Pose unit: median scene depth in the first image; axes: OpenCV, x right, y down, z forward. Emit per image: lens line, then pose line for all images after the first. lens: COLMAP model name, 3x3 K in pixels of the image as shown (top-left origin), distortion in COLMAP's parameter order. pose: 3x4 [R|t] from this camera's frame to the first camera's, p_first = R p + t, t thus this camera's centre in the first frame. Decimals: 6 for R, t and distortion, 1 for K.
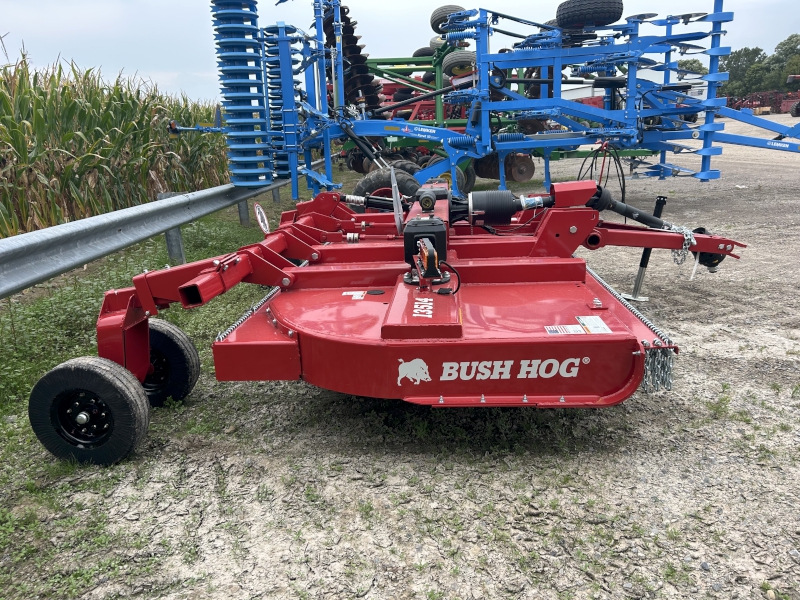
lens RADIAL K [[617.7, 0, 400.0], [0, 617.7, 300.0], [0, 0, 1]] dist [0.058637, -0.068051]
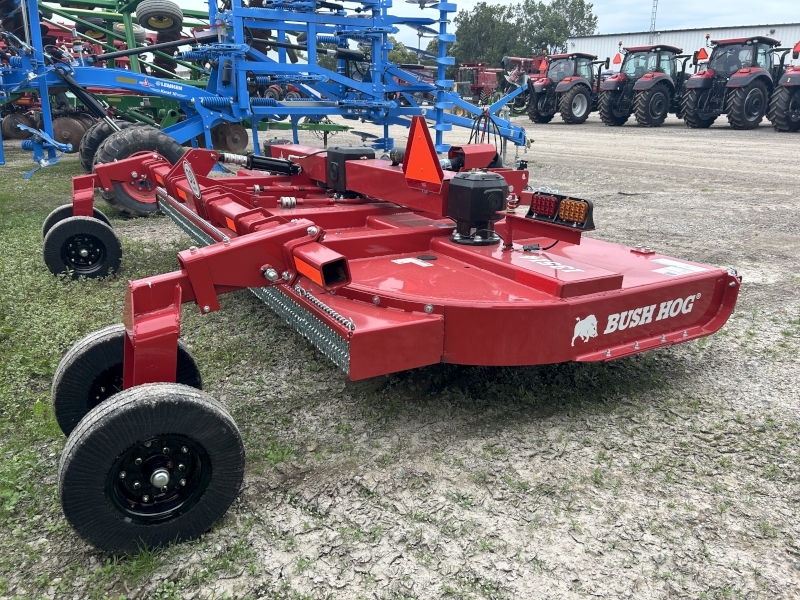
lens RADIAL K [[611.9, 0, 400.0], [0, 611.9, 300.0], [0, 0, 1]] dist [0.020605, -0.004474]
pose [[0.817880, -0.112966, 0.564190, -0.741305], [0.091036, 0.993593, 0.066973, -0.018261], [-0.568141, -0.003415, 0.822924, 0.382623]]
